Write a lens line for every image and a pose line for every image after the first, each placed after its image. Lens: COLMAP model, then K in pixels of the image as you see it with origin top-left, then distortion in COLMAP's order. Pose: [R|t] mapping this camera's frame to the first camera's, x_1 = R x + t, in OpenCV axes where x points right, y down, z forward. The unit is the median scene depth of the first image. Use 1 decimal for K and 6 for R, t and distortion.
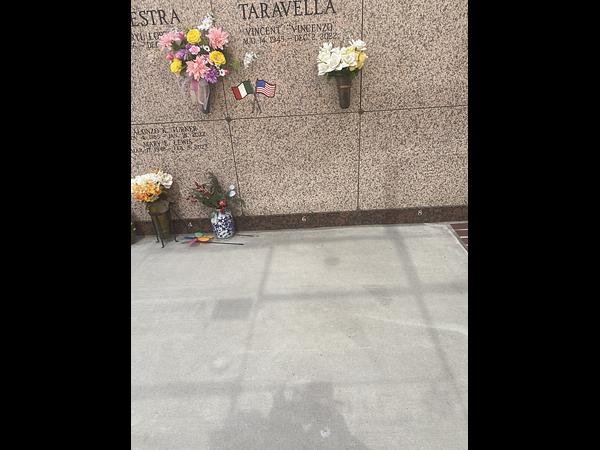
lens RADIAL K [[350.2, 0, 300.0], [0, 350.2, 225.0], [0, 0, 1]] dist [-0.002685, -0.000842]
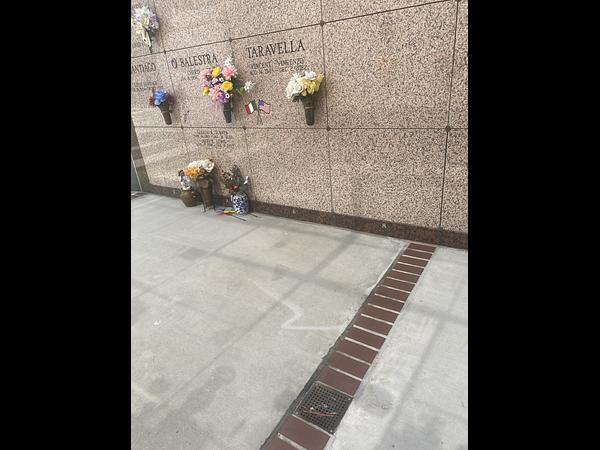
lens RADIAL K [[350.2, 0, 300.0], [0, 350.2, 225.0], [0, 0, 1]] dist [-0.002685, -0.000842]
pose [[0.833792, 0.204480, -0.512814, 0.766688], [-0.210619, 0.976443, 0.046899, -0.038587], [0.510323, 0.068905, 0.857218, -0.045795]]
